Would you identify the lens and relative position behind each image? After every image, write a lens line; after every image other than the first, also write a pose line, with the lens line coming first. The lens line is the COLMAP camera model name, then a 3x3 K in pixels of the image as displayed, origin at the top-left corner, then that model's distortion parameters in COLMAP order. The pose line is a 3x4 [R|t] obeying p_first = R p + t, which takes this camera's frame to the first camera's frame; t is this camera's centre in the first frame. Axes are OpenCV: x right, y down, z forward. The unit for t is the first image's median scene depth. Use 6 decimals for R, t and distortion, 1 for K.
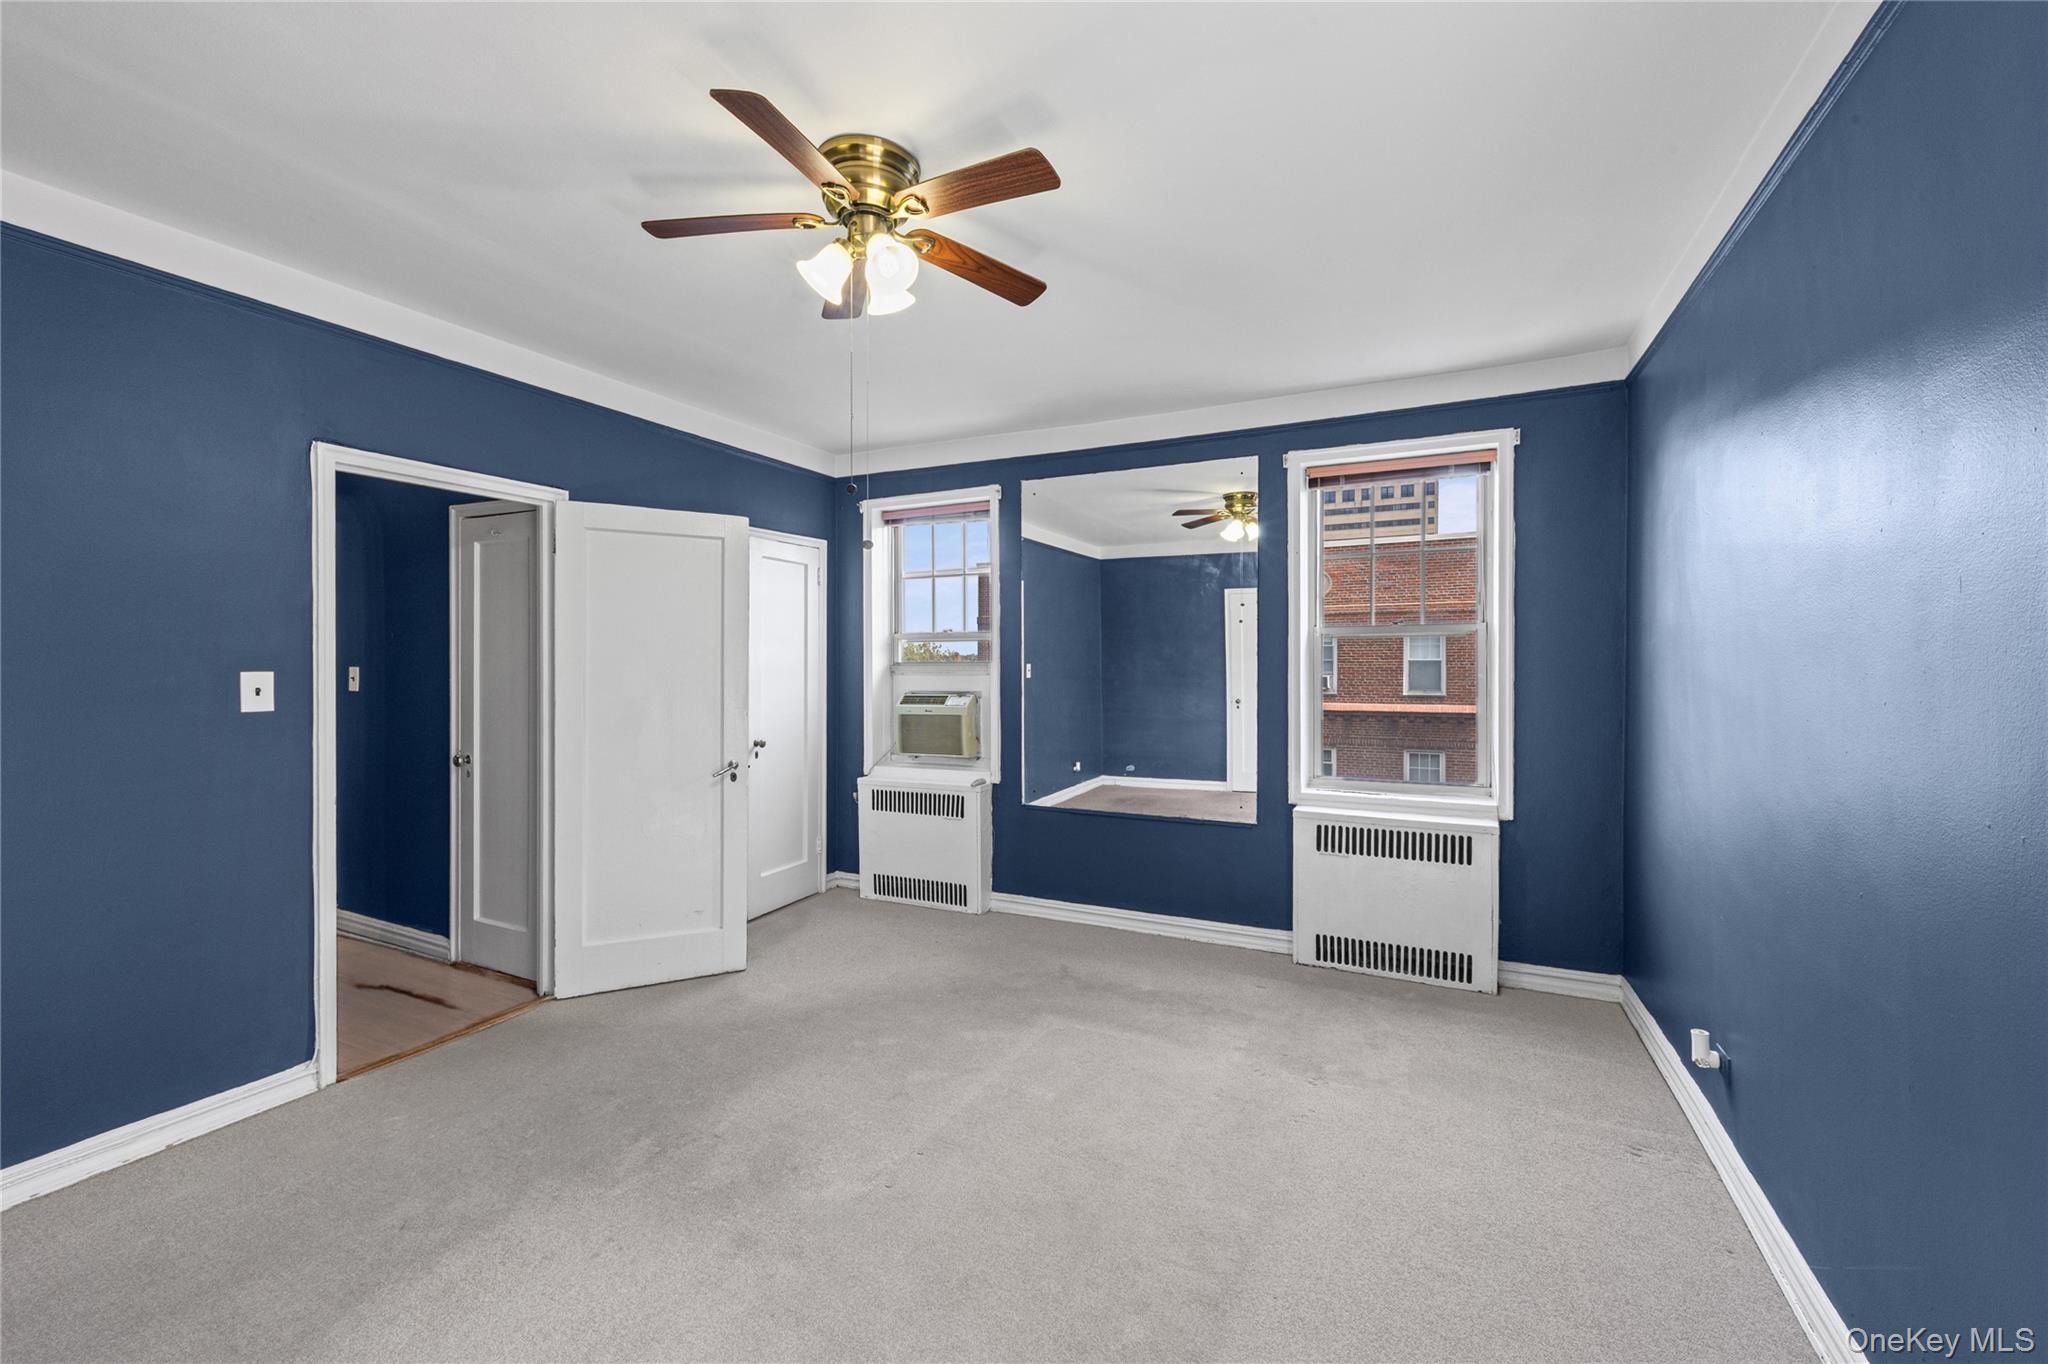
lens RADIAL K [[823.2, 0, 1015.8], [0, 823.2, 657.1], [0, 0, 1]] dist [0.008815, -0.000221]
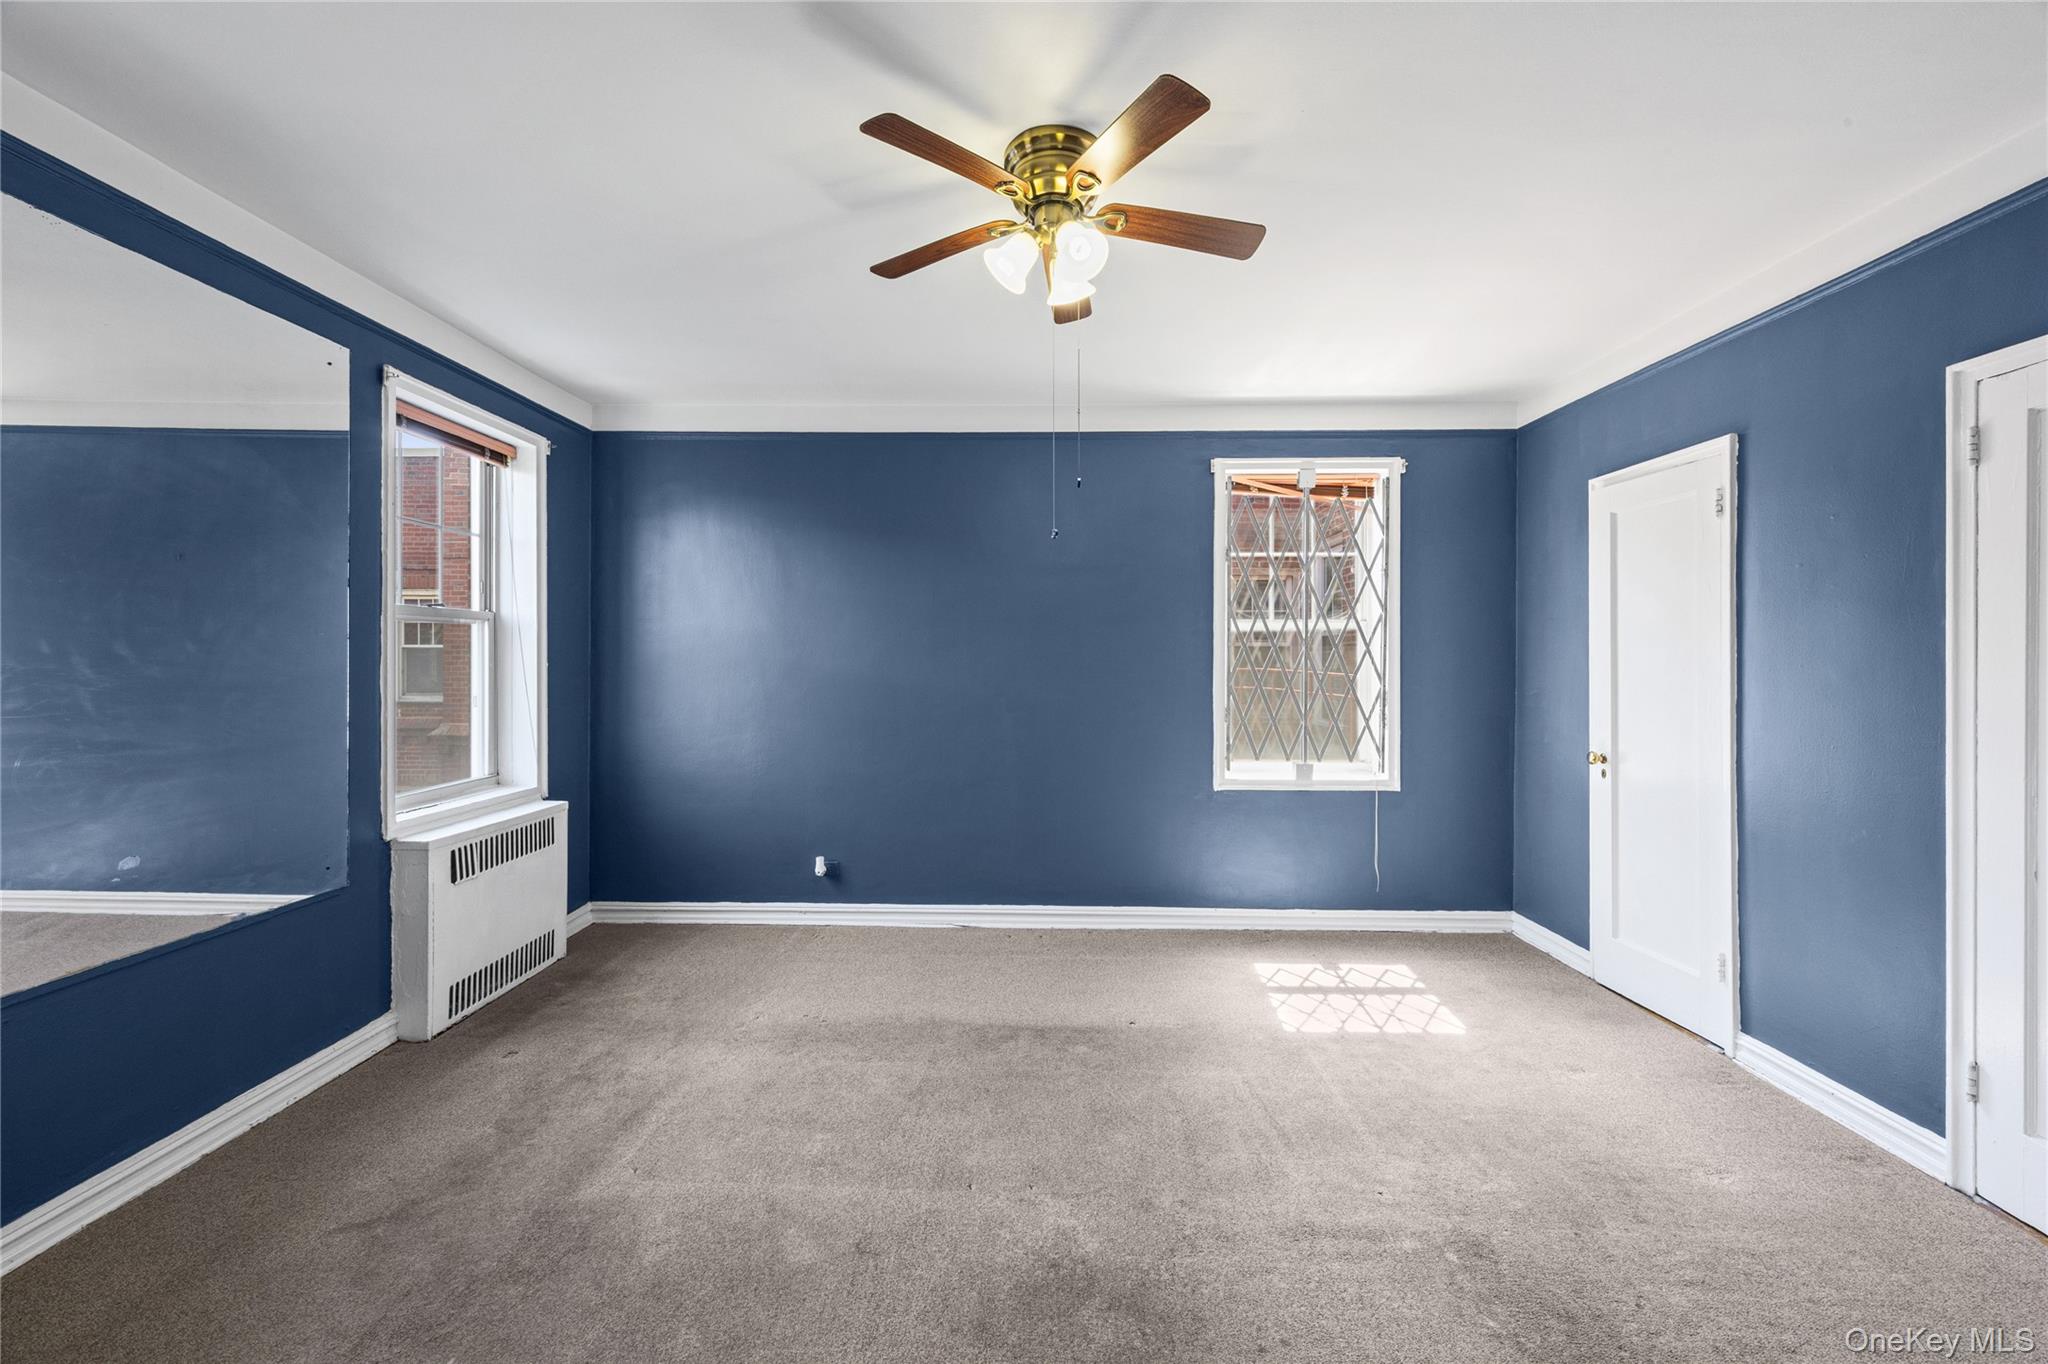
lens RADIAL K [[823.2, 0, 1015.8], [0, 823.2, 657.1], [0, 0, 1]] dist [0.008815, -0.000221]
pose [[-0.432045, 0.001019, 0.901852, -0.738998], [-0.012020, 0.999904, -0.006888, 0.012662], [-0.901772, -0.013817, -0.431991, 1.037042]]
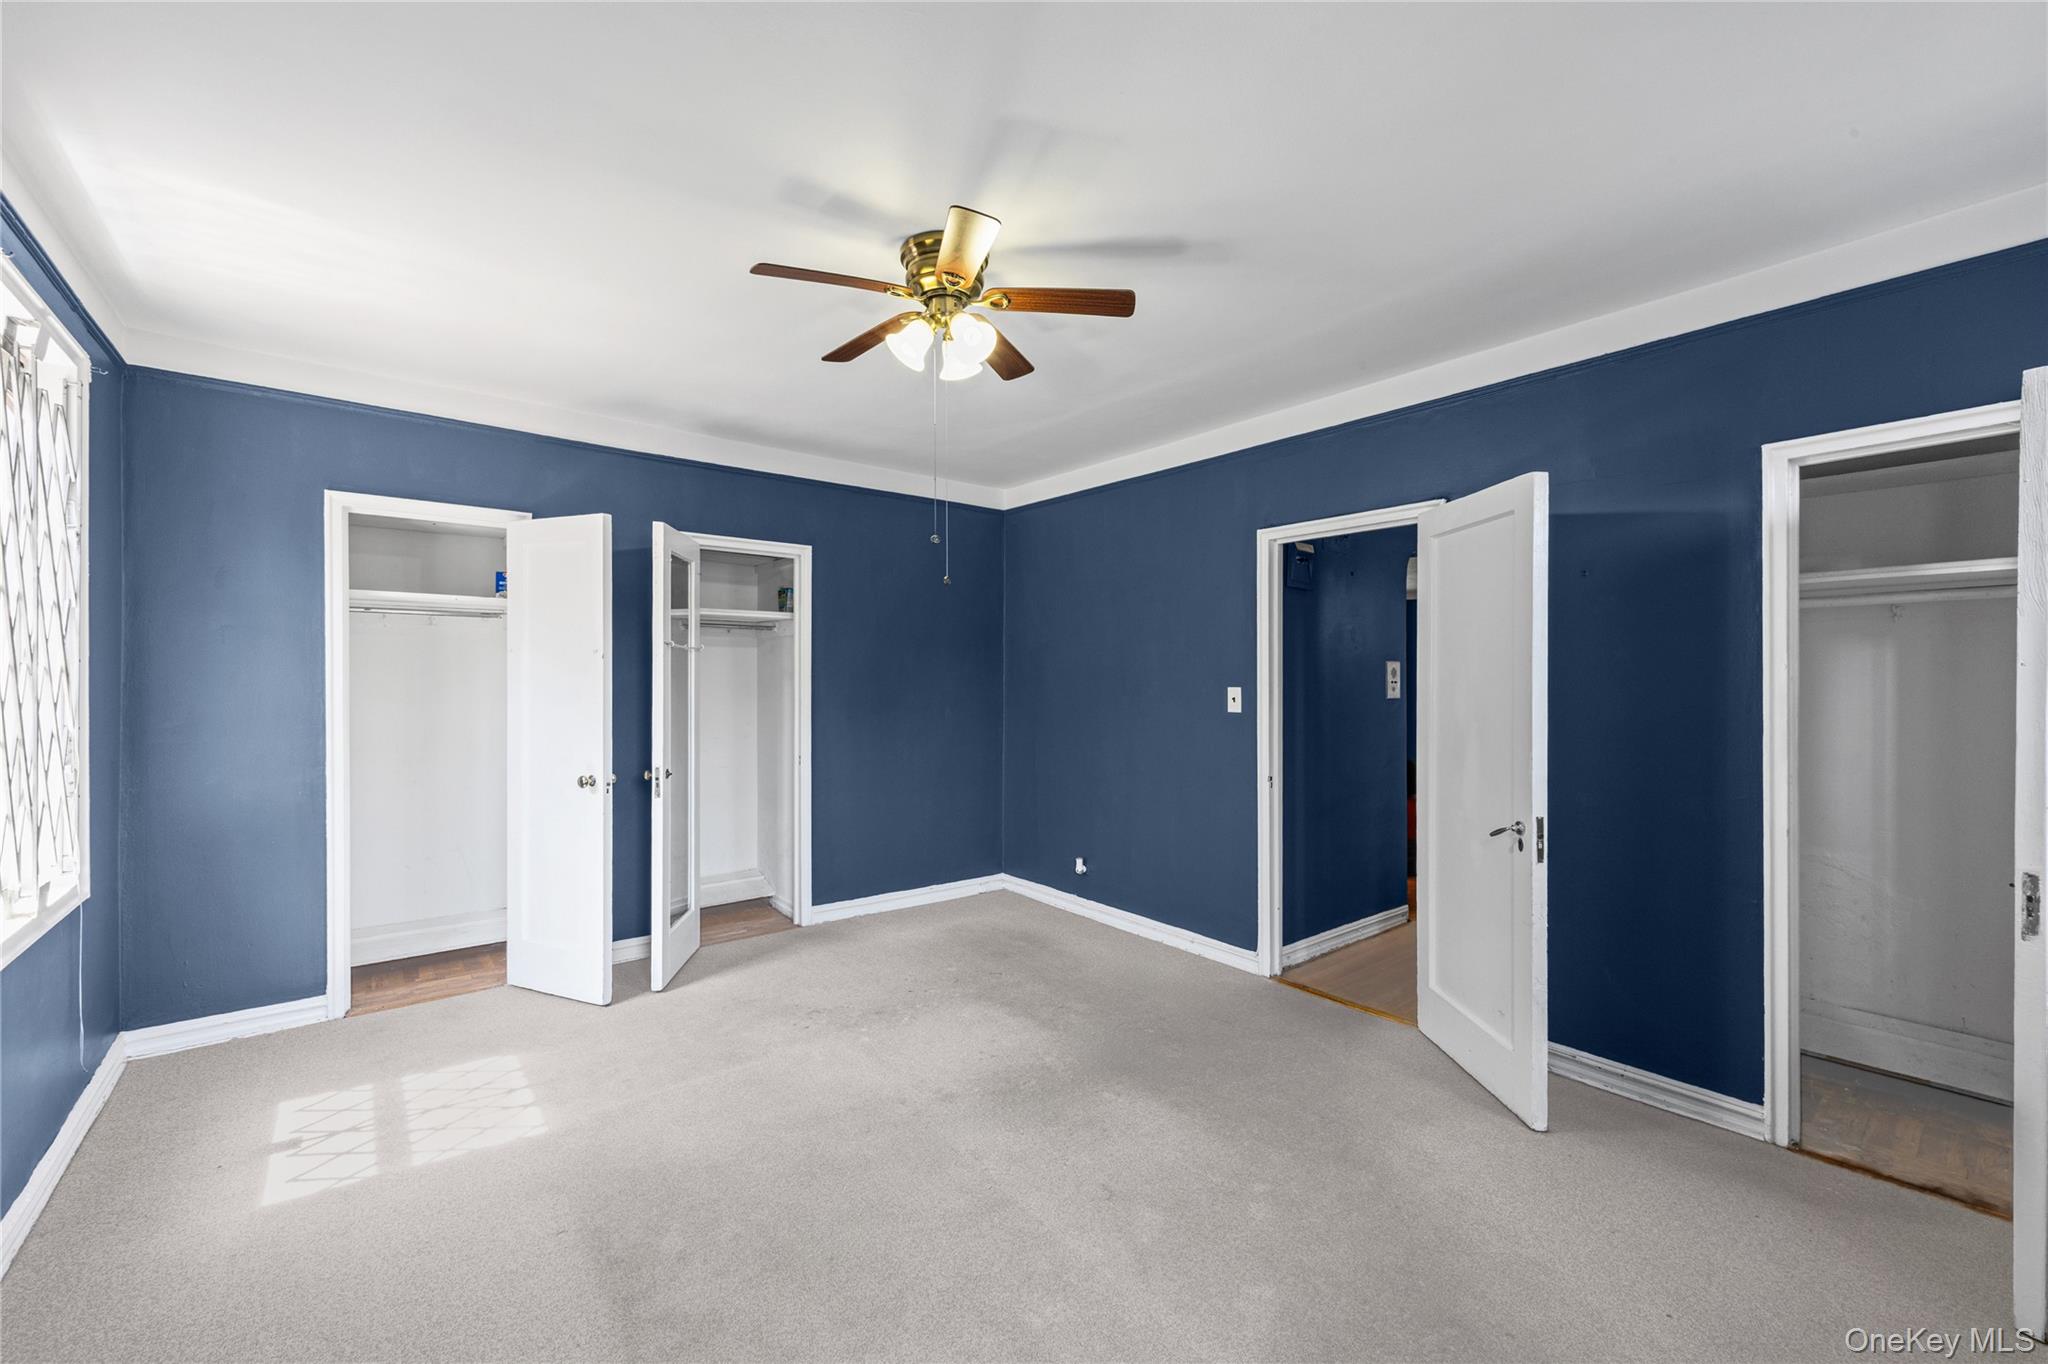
lens RADIAL K [[808.6, 0, 1024.0], [0, 808.6, 682.0], [0, 0, 1]] dist [0.012410, 0.000067]
pose [[-0.403157, 0.007347, -0.915101, 0.568761], [0.011688, 0.999928, 0.002878, -0.000981], [0.915056, -0.009535, -0.403214, 1.092384]]
